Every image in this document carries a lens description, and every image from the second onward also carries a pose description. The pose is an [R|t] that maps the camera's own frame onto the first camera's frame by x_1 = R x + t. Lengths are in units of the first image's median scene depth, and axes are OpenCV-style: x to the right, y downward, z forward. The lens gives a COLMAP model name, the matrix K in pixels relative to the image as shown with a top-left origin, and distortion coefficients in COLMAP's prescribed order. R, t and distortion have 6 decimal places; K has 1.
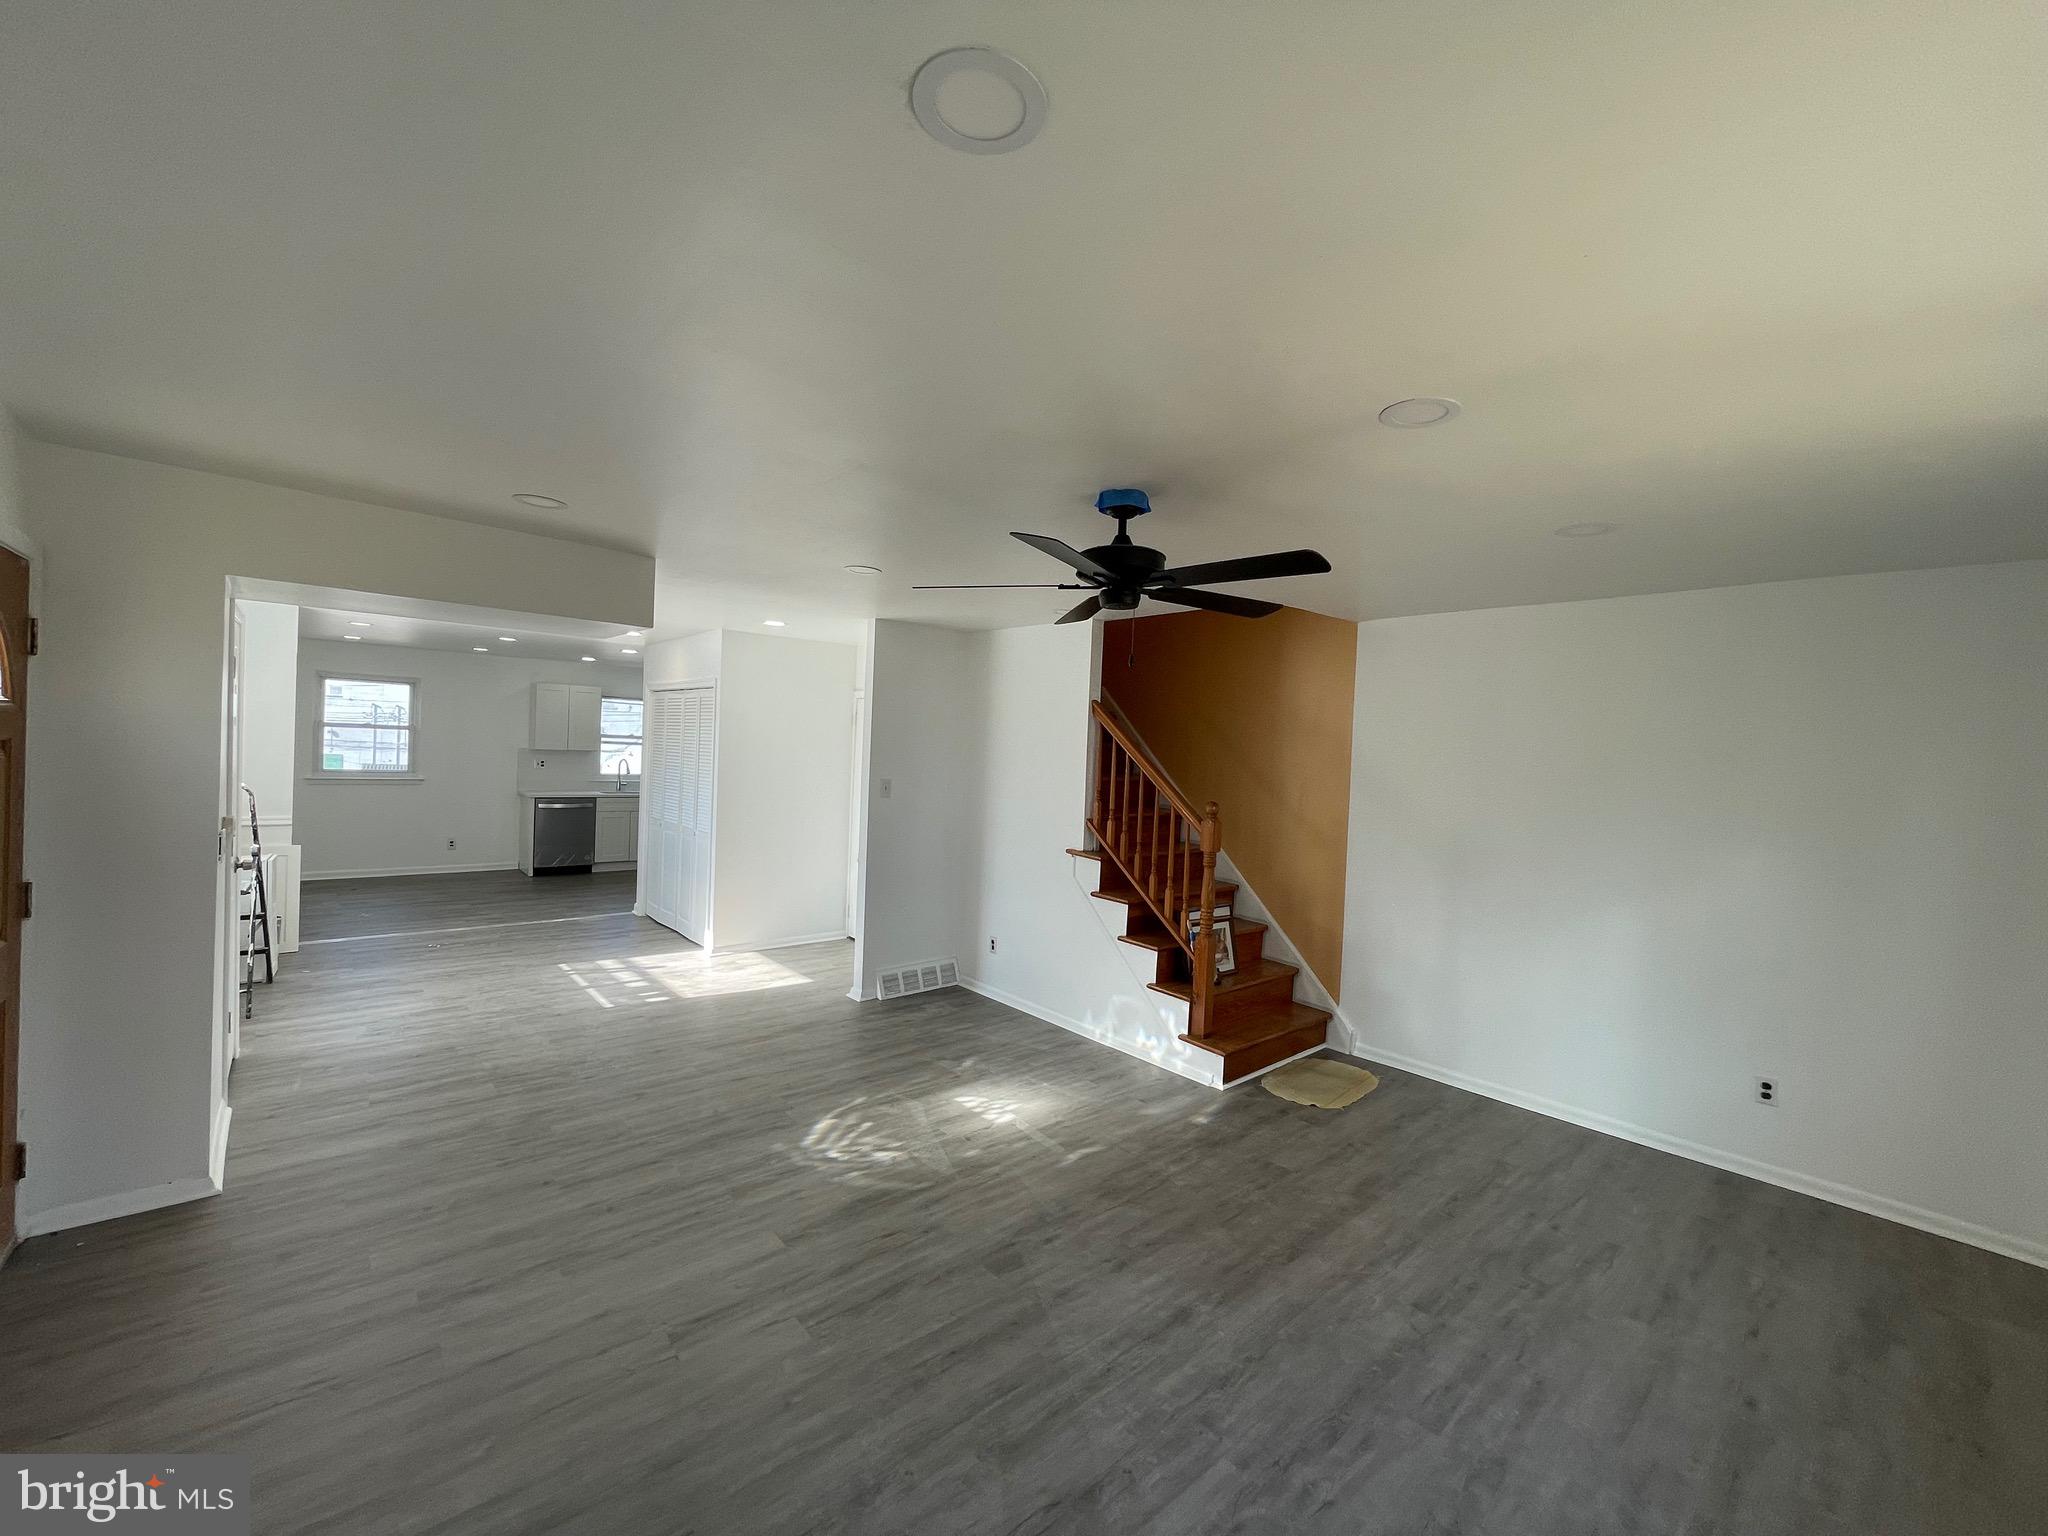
lens RADIAL K [[822.0, 0, 1024.0], [0, 822.0, 768.0], [0, 0, 1]] dist [0.016490, 0.000102]
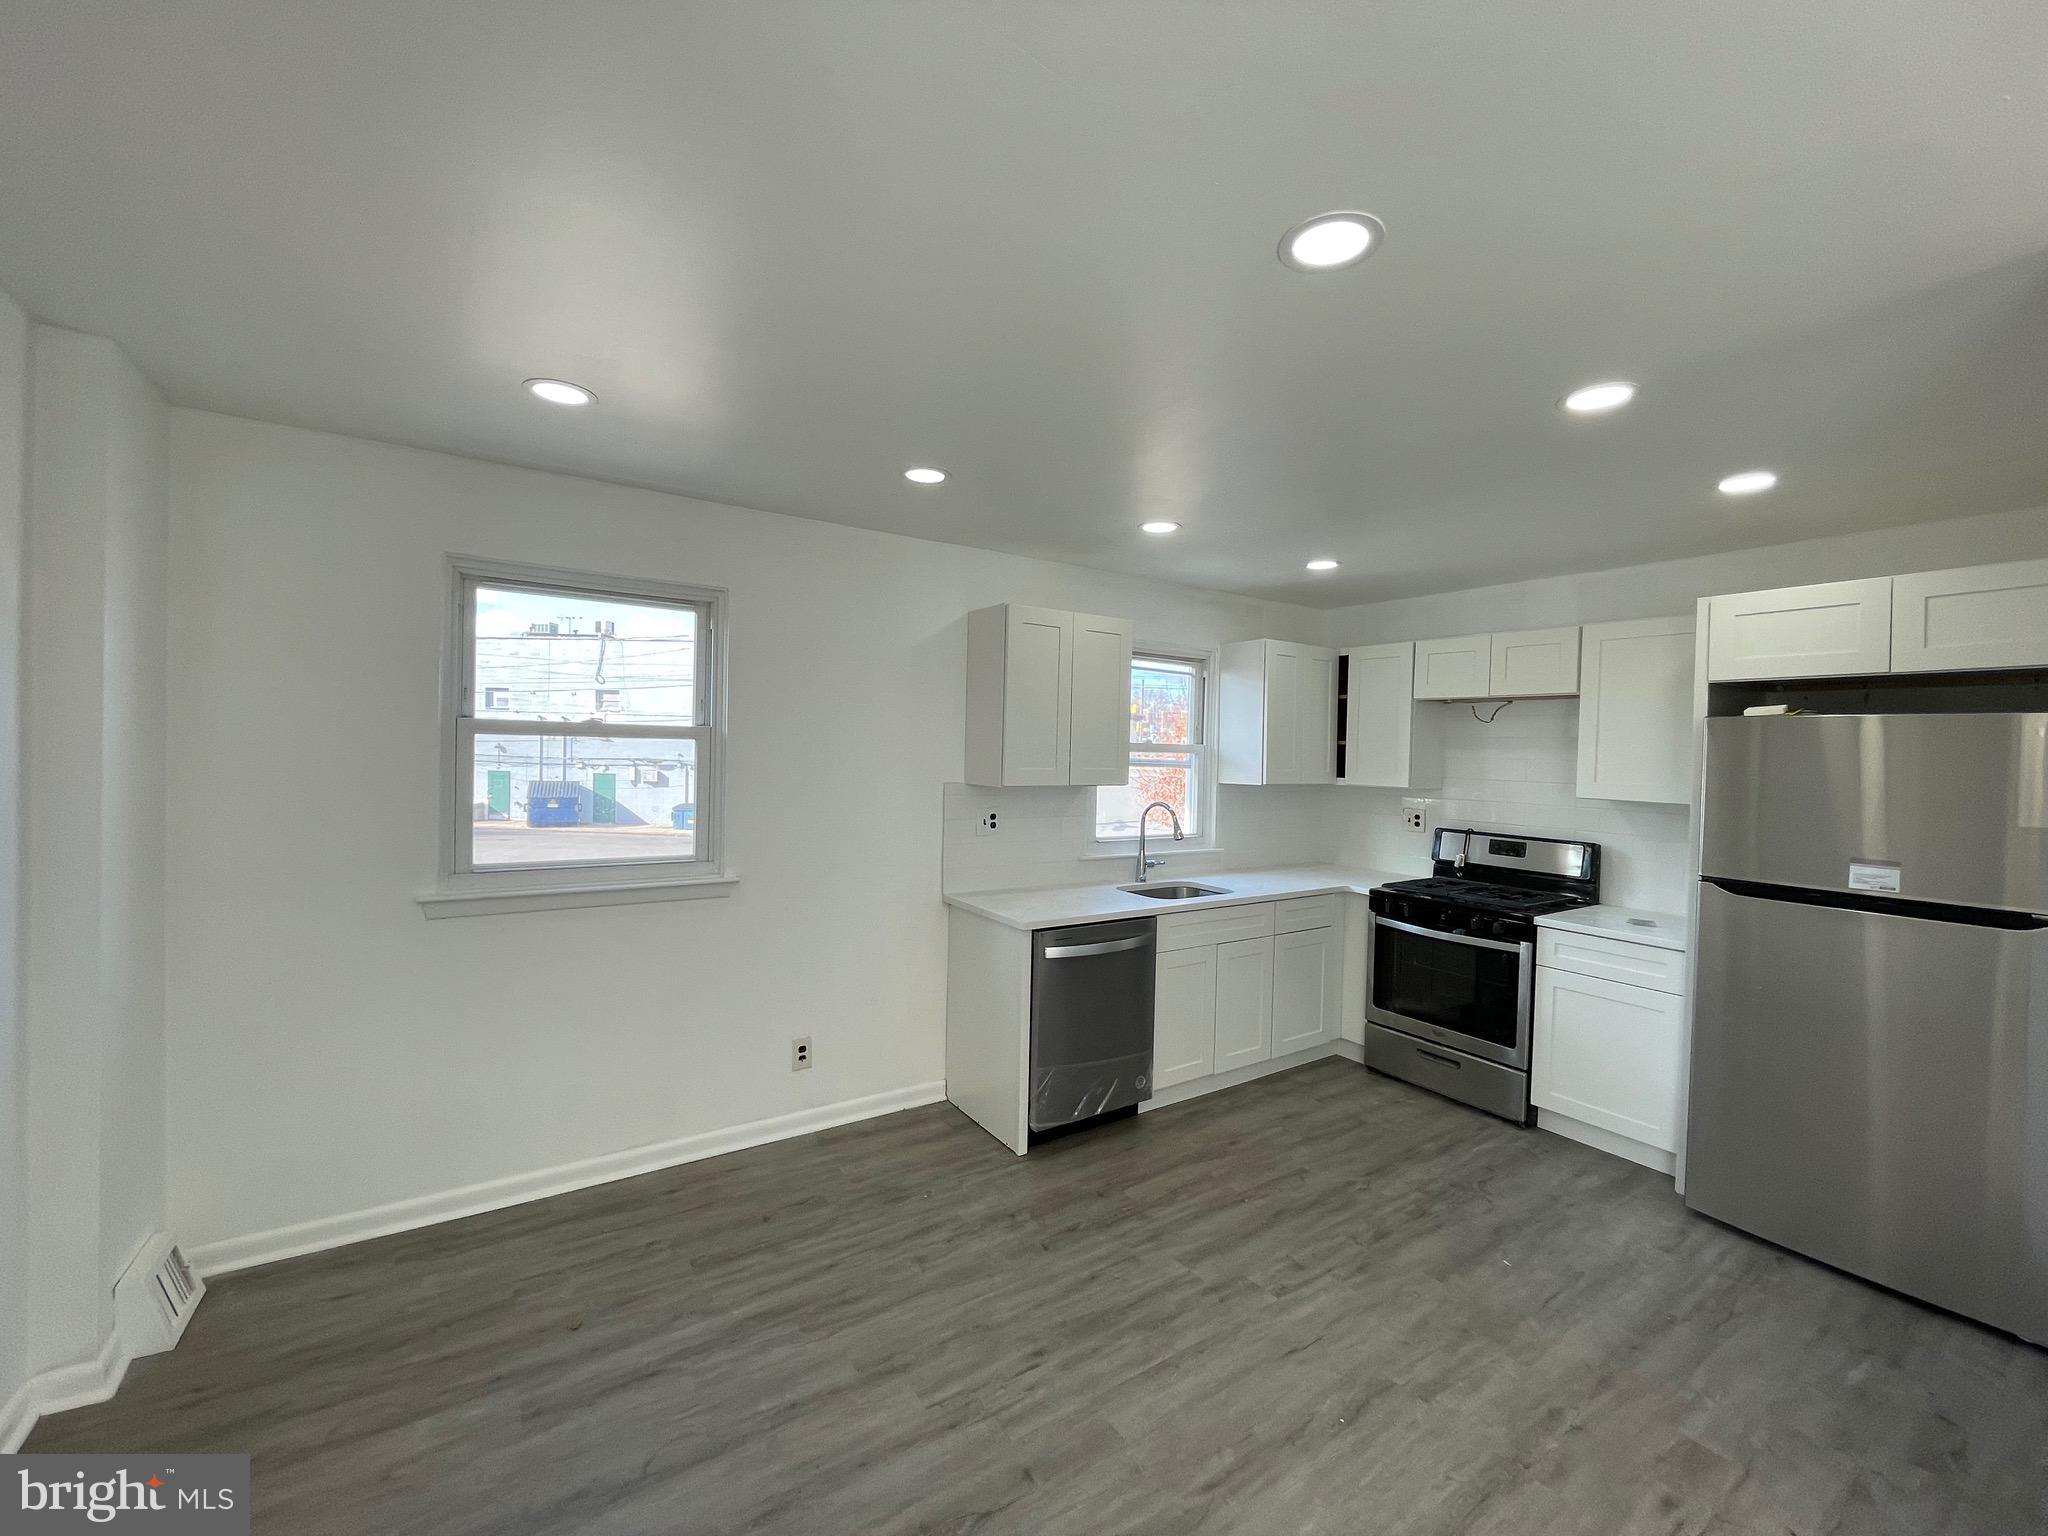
lens RADIAL K [[822.0, 0, 1024.0], [0, 822.0, 768.0], [0, 0, 1]] dist [0.016490, 0.000102]
pose [[0.991498, -0.016355, -0.129087, -0.550315], [0.016004, 0.999865, -0.003756, -0.029256], [0.129131, 0.001658, 0.991626, 0.662062]]
